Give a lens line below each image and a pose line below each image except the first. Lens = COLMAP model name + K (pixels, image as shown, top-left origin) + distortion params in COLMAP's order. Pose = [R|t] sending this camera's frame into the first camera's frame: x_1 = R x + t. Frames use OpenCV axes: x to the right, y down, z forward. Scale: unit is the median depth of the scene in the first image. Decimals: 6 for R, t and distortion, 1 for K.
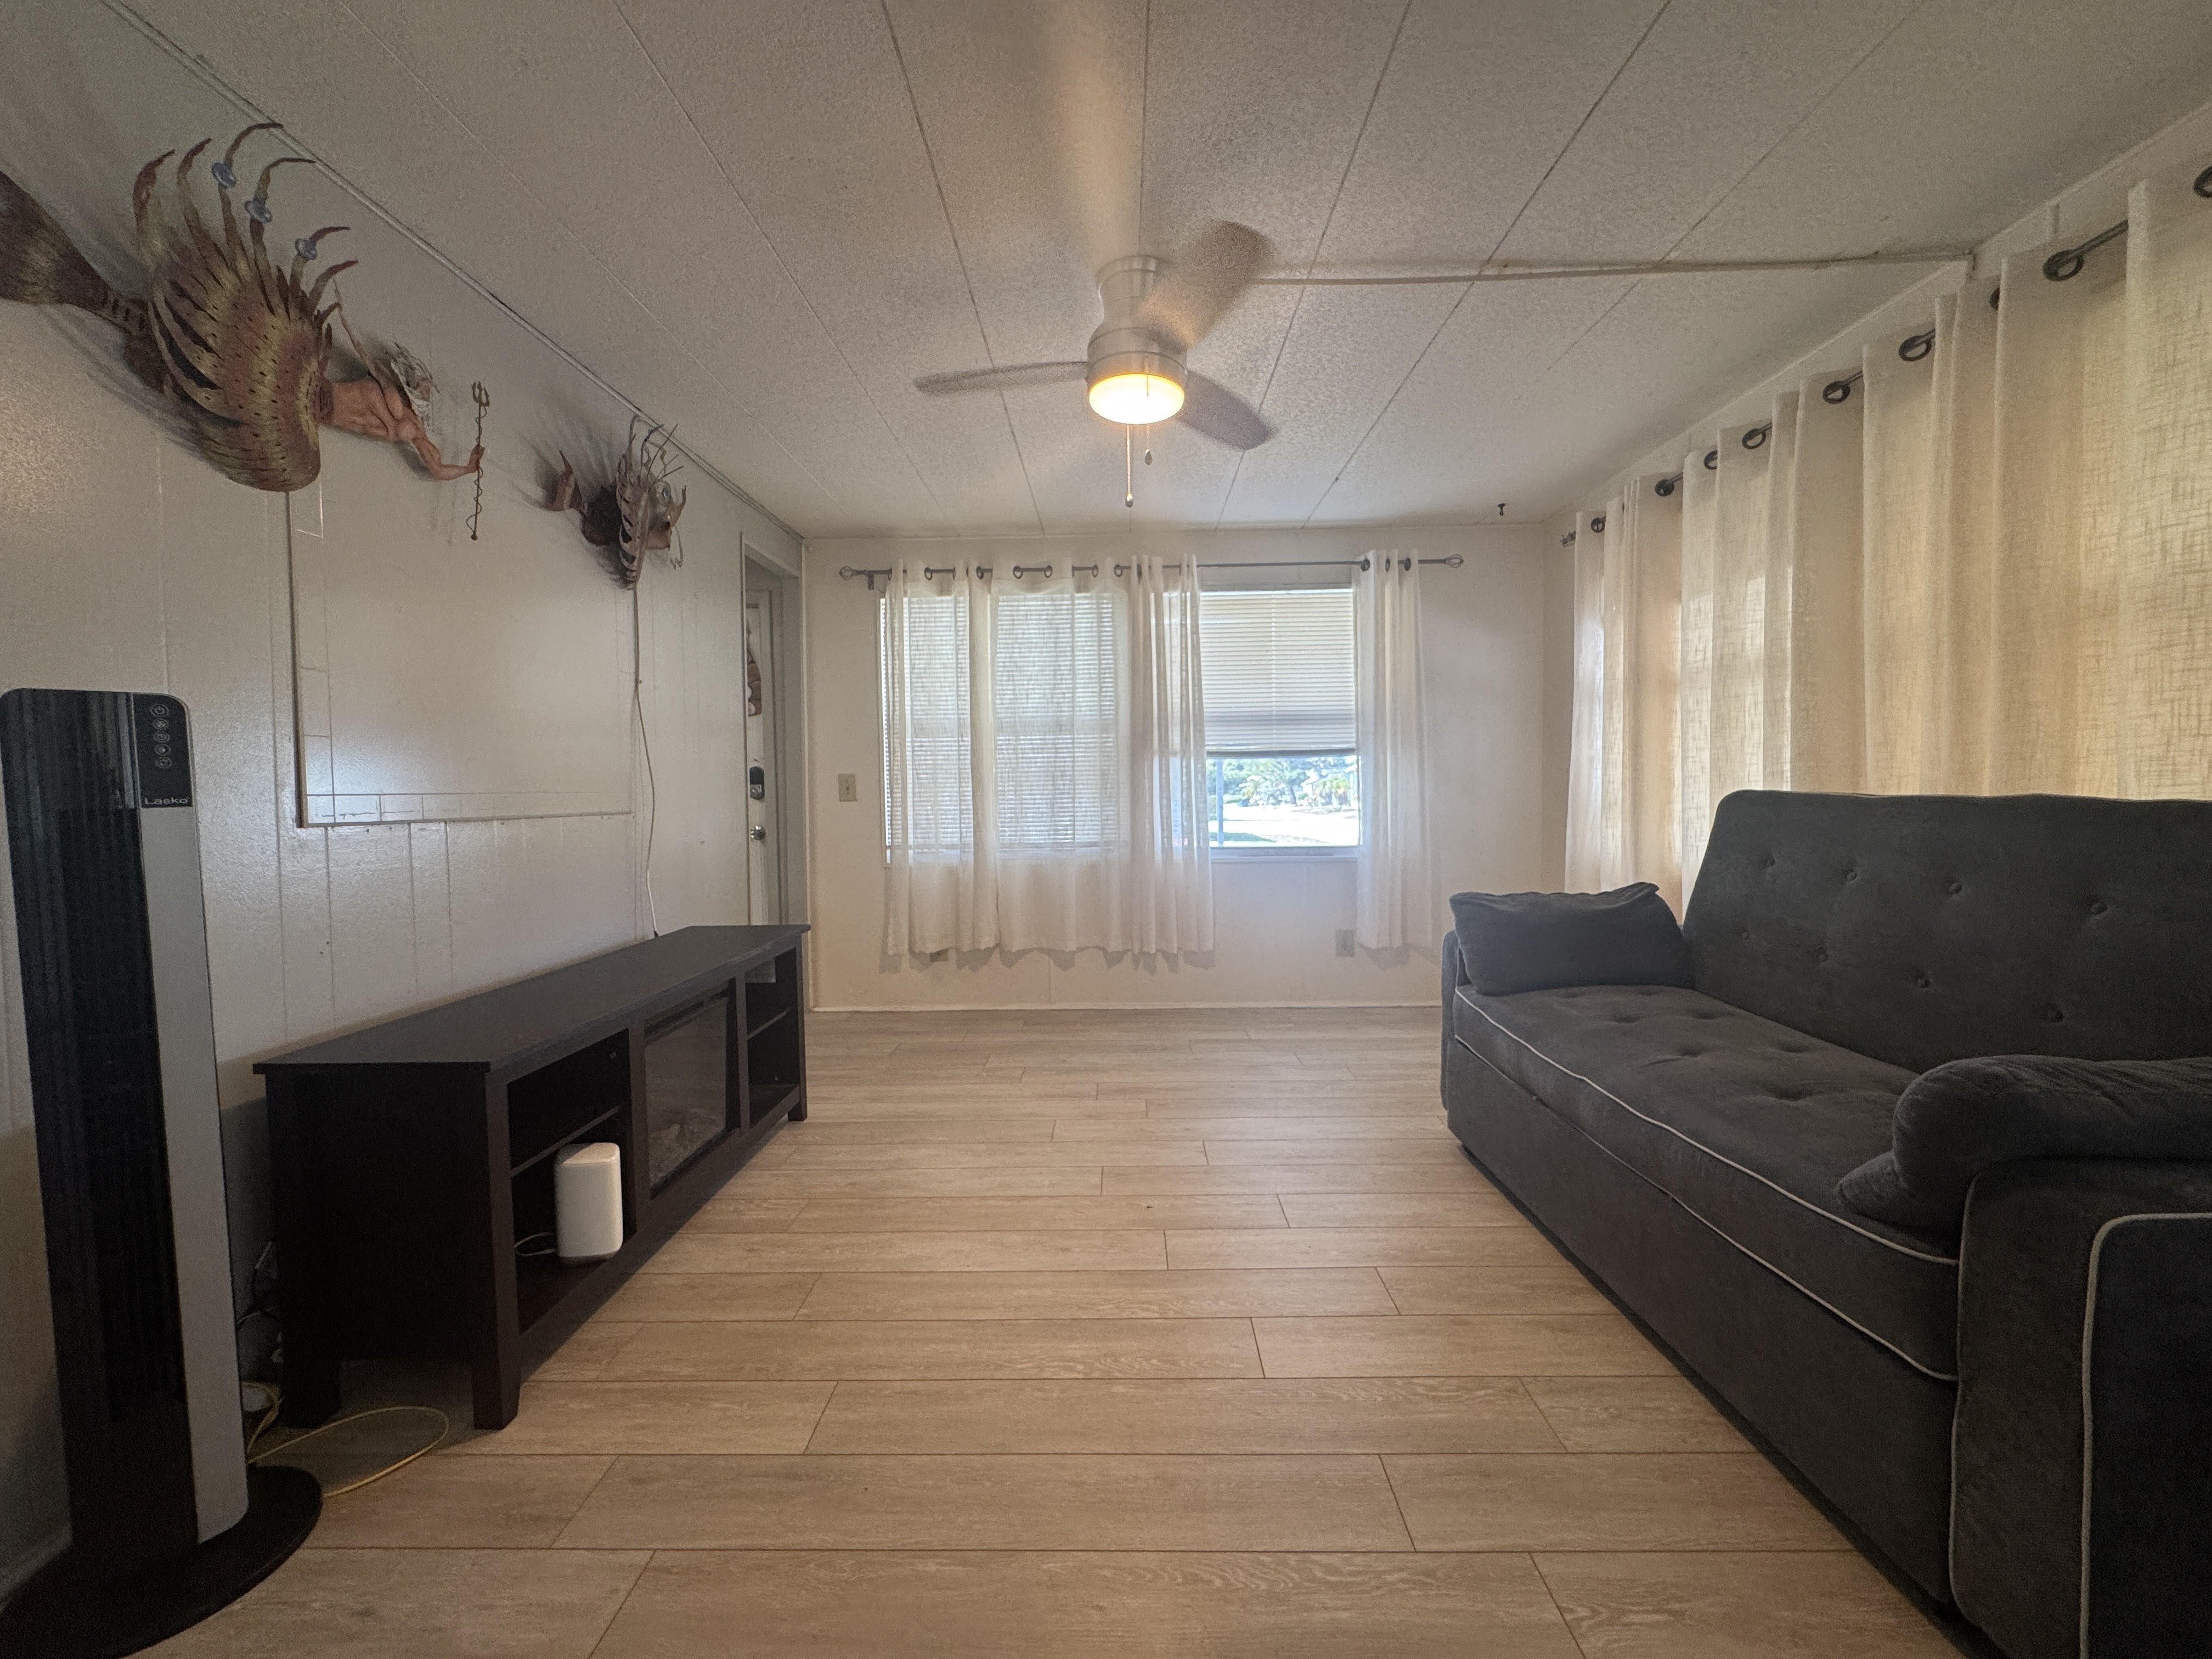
lens RADIAL K [[897.9, 0, 1100.4], [0, 897.9, 829.3], [0, 0, 1]] dist [-0.000895, 0.001042]
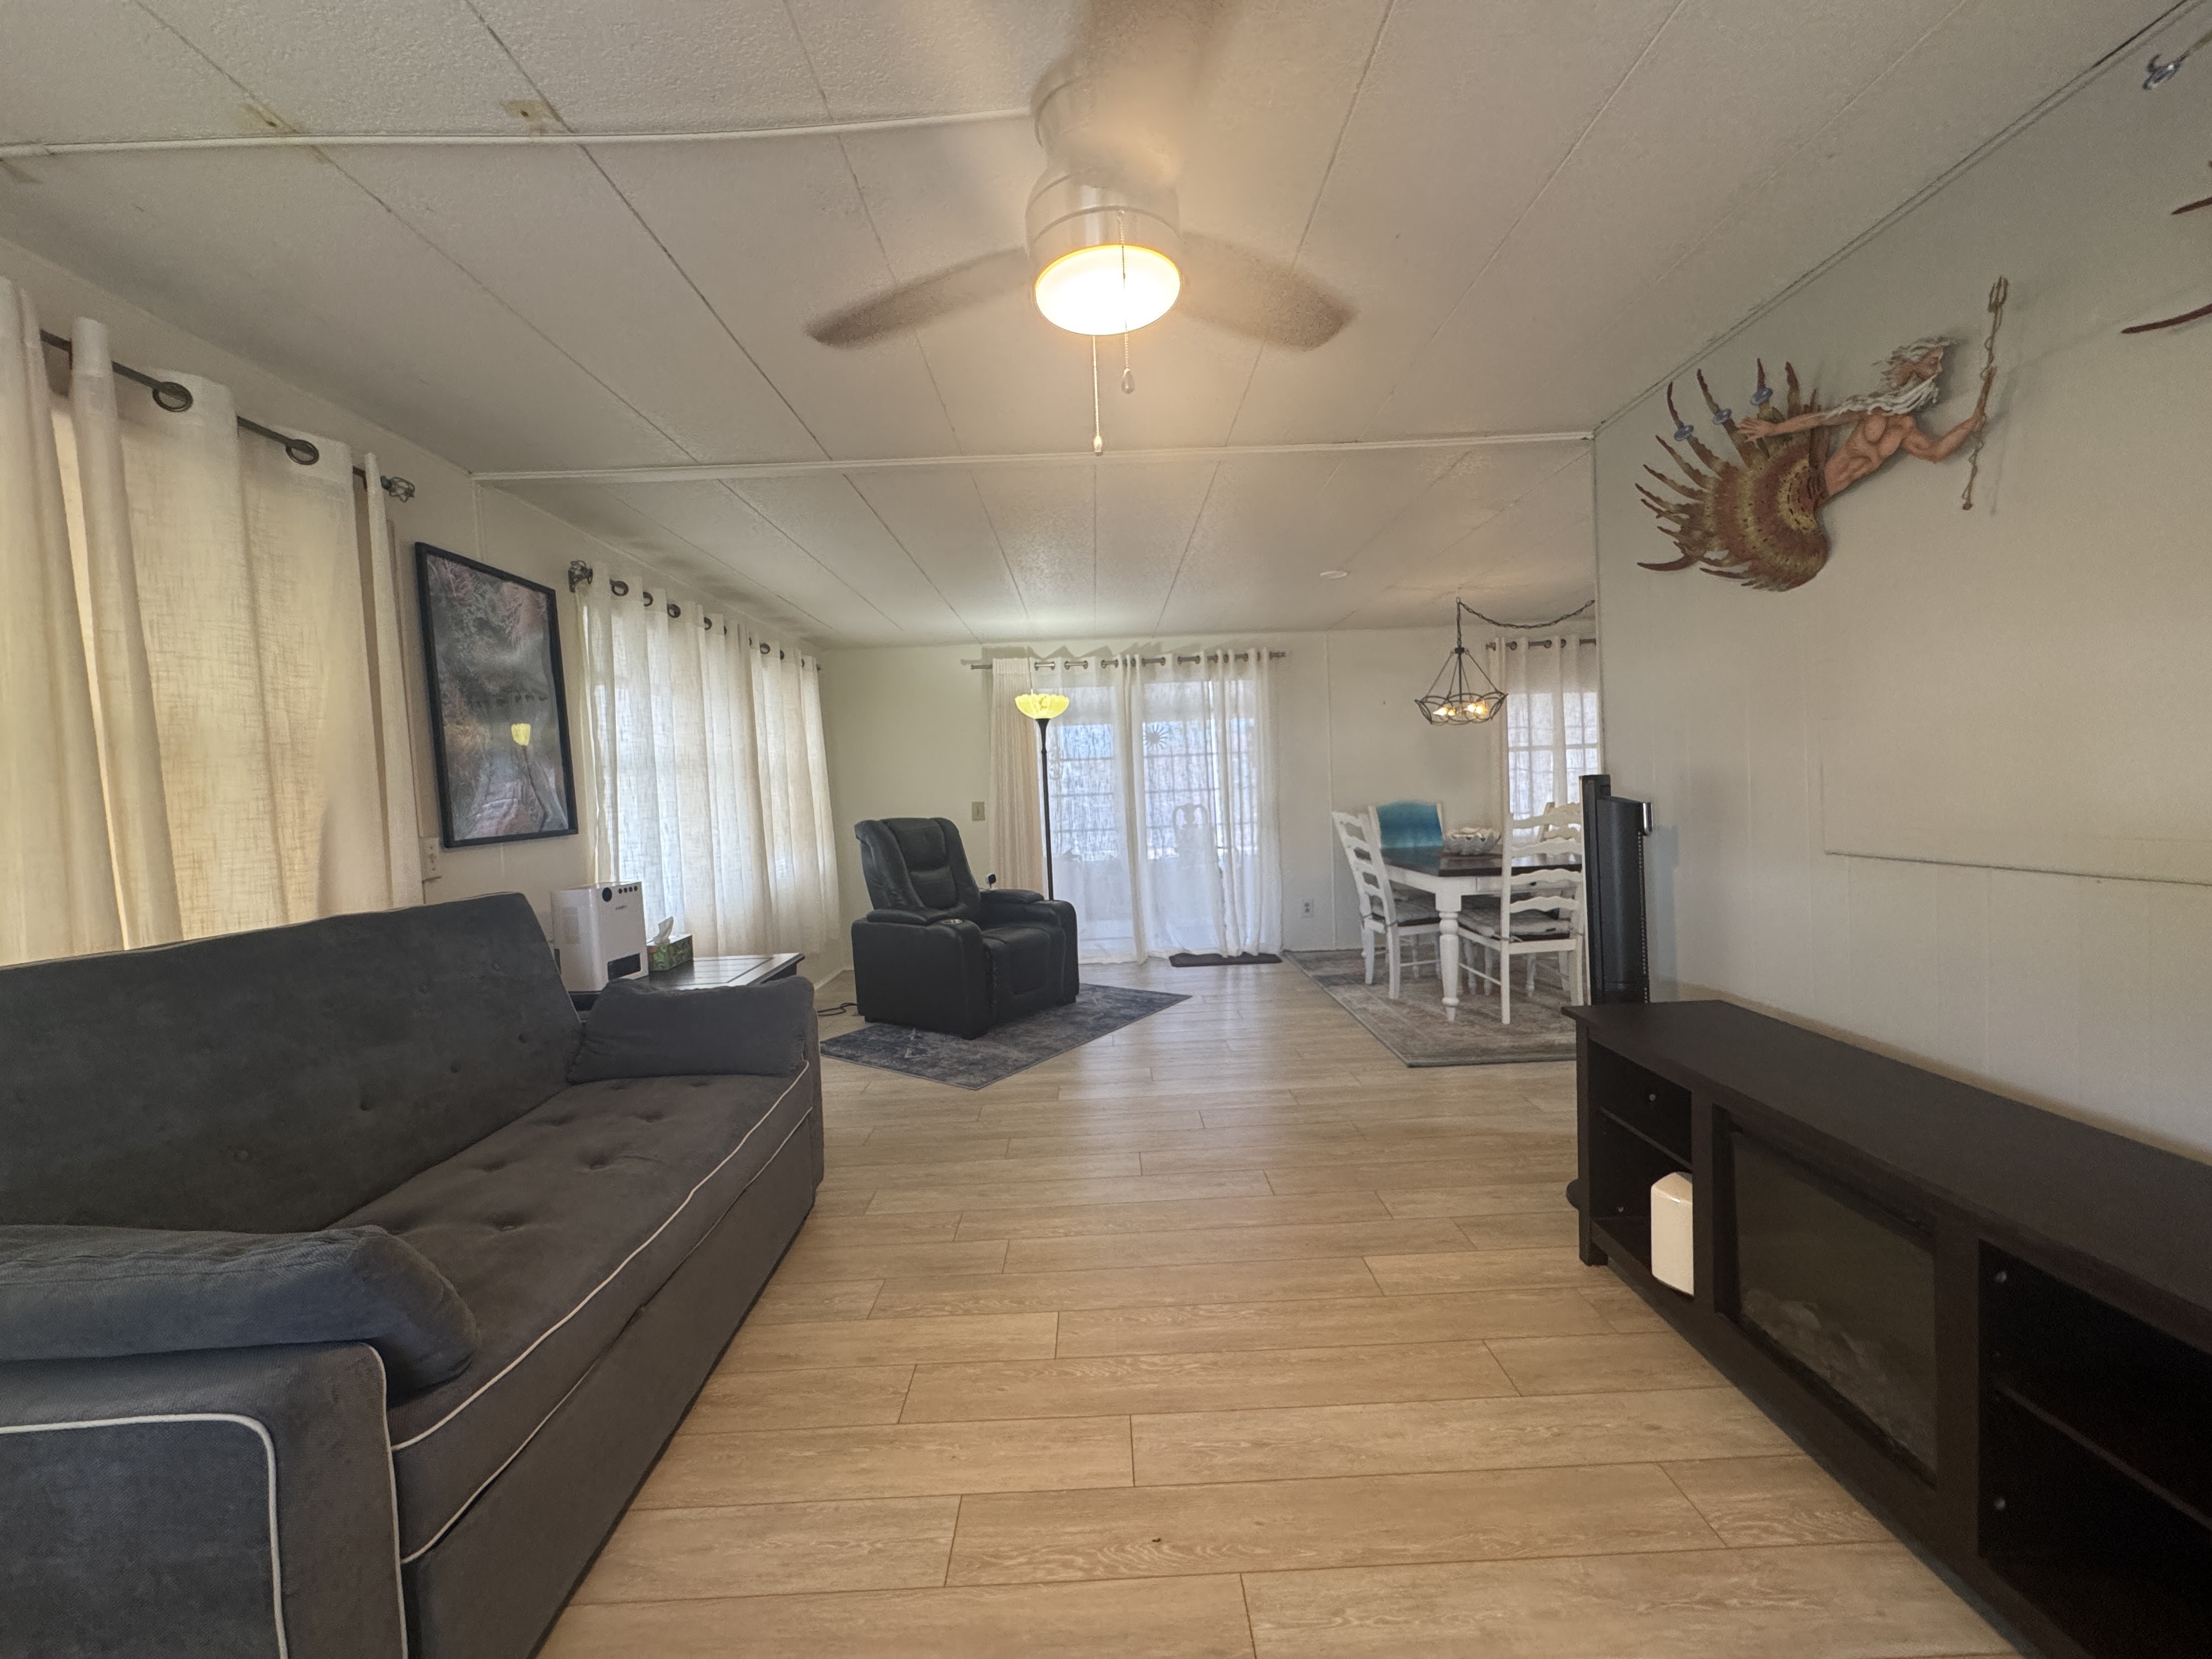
lens RADIAL K [[887.4, 0, 1105.4], [0, 887.4, 830.5], [0, 0, 1]] dist [-0.005945, 0.000617]
pose [[-0.997783, 0.059764, -0.029286, 0.111096], [0.056989, 0.994502, 0.087852, -0.194462], [0.034375, 0.085988, -0.995703, 2.215654]]
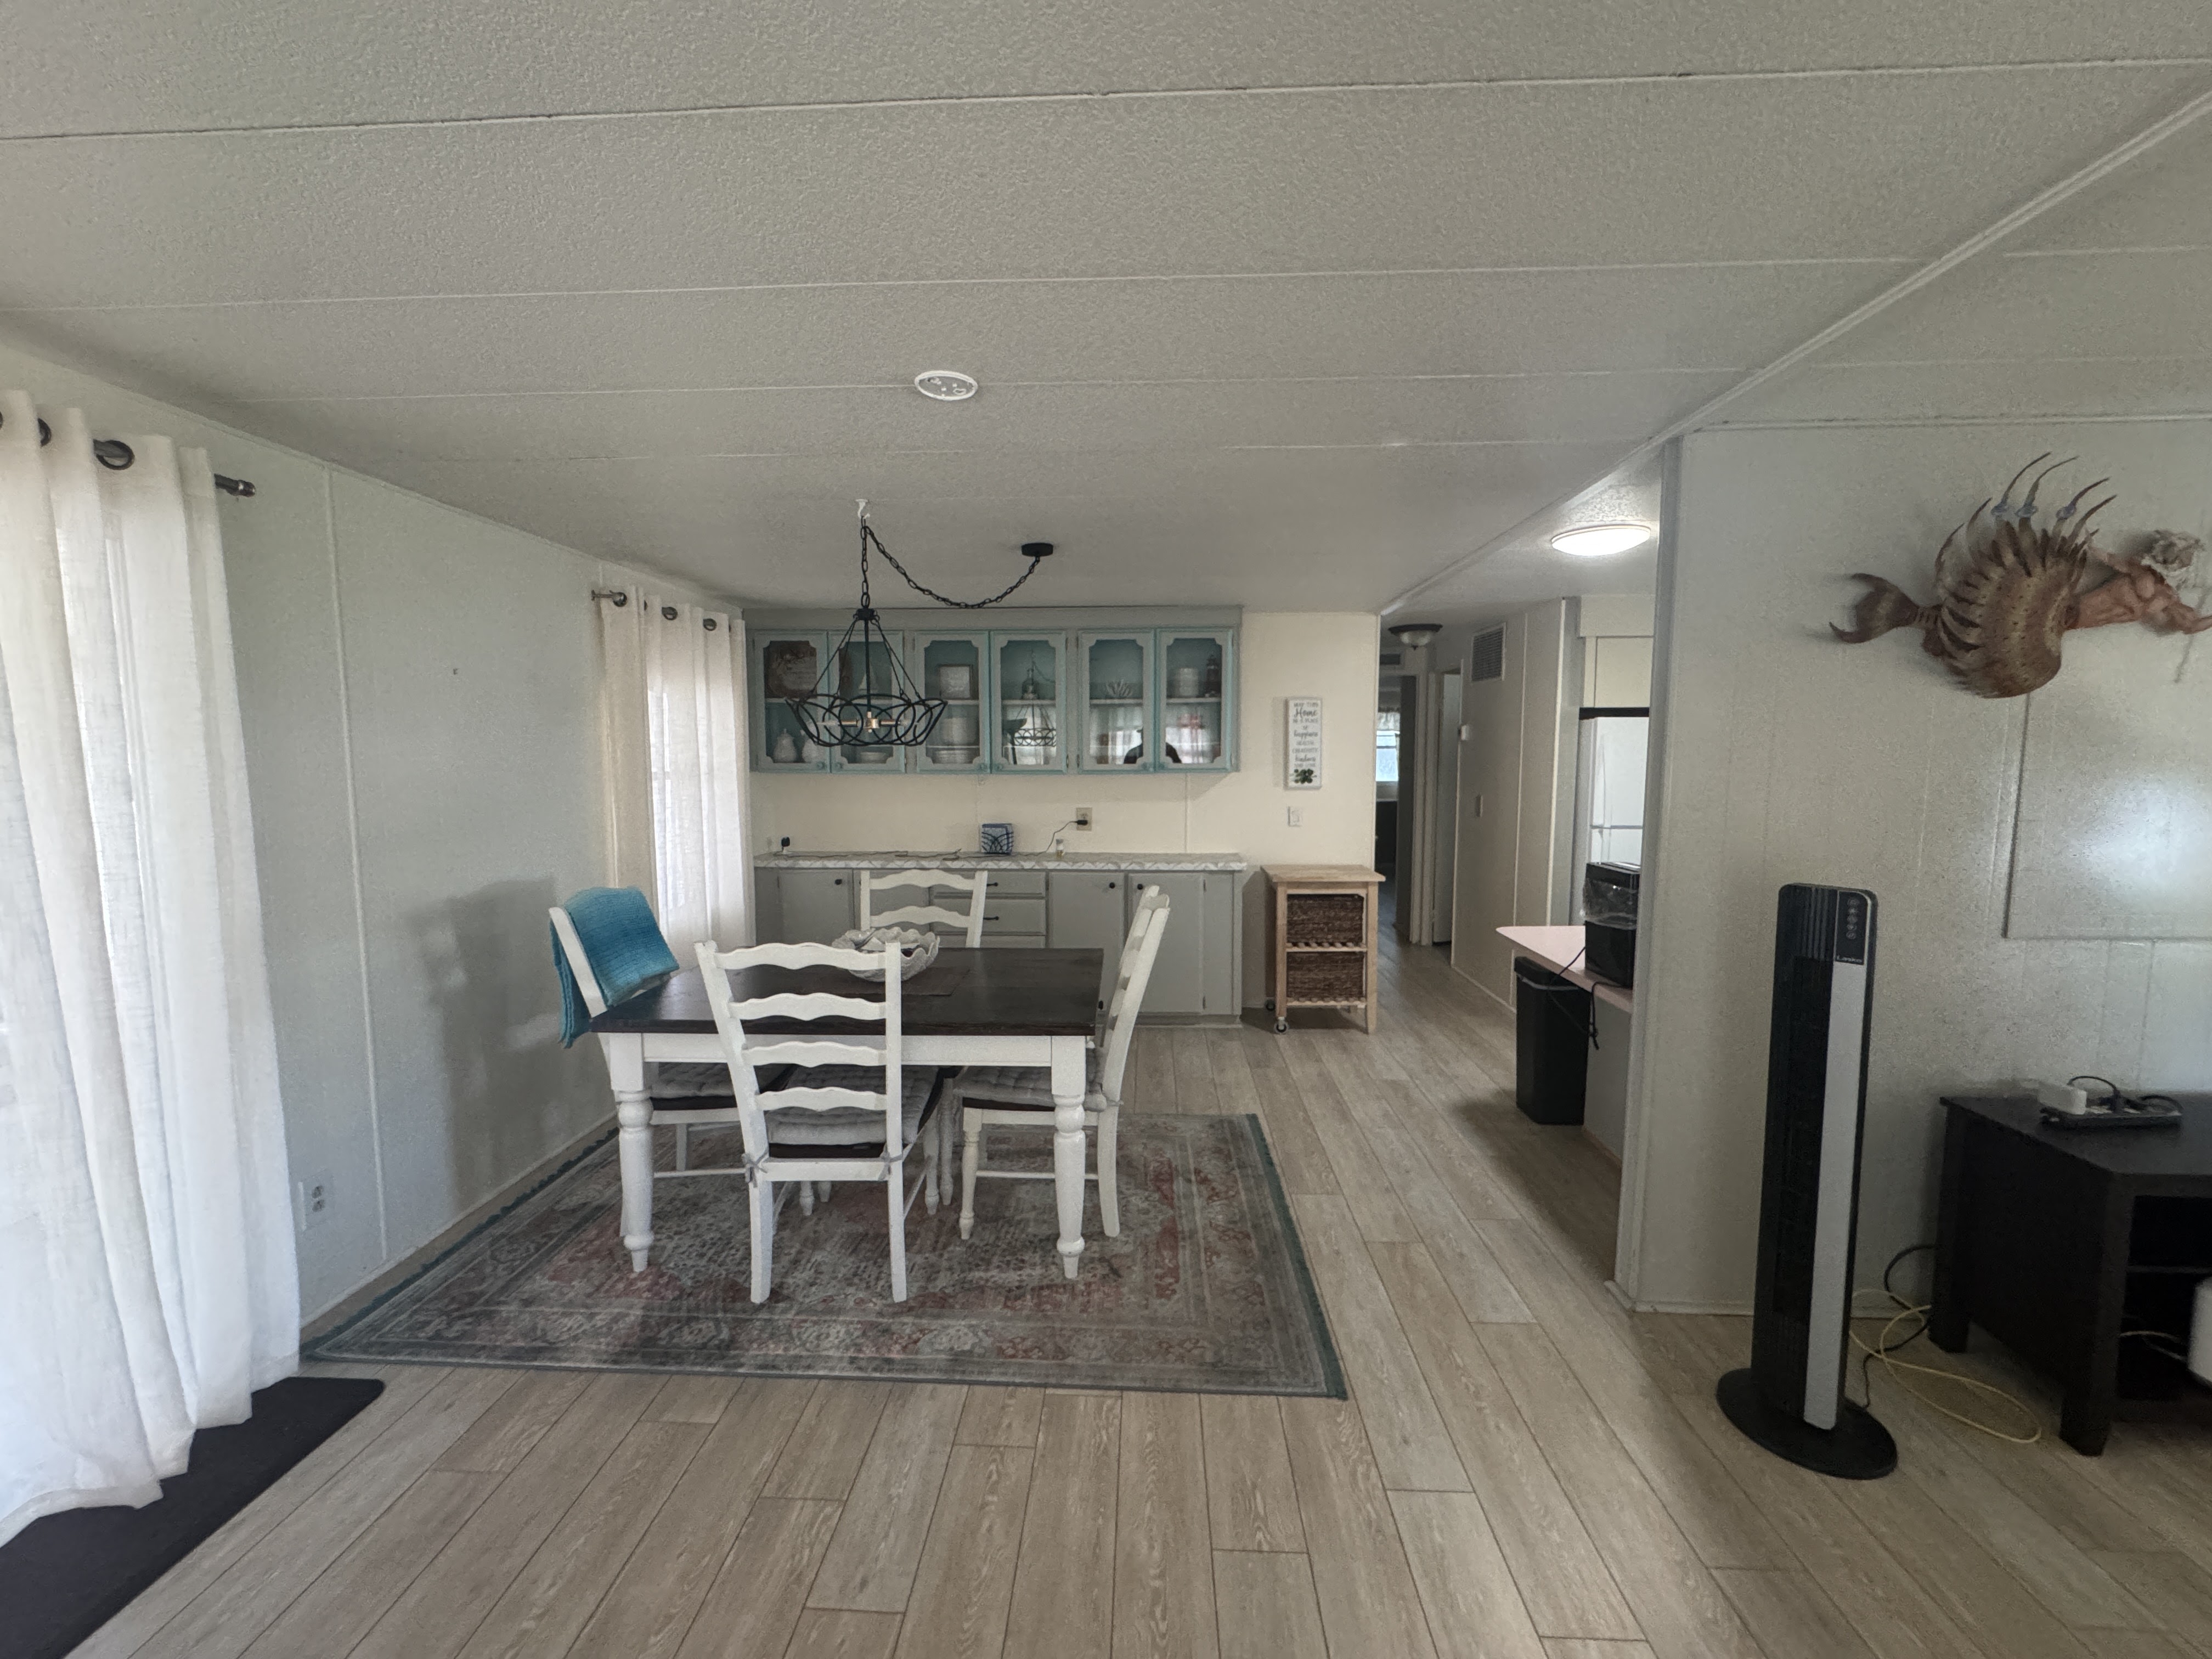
lens RADIAL K [[887.4, 0, 1105.4], [0, 887.4, 830.5], [0, 0, 1]] dist [-0.005945, 0.000617]
pose [[-0.026234, 0.102307, -0.994407, 0.472991], [-0.036953, 0.993970, 0.103237, -0.258326], [0.998973, 0.039455, -0.022295, -0.350764]]
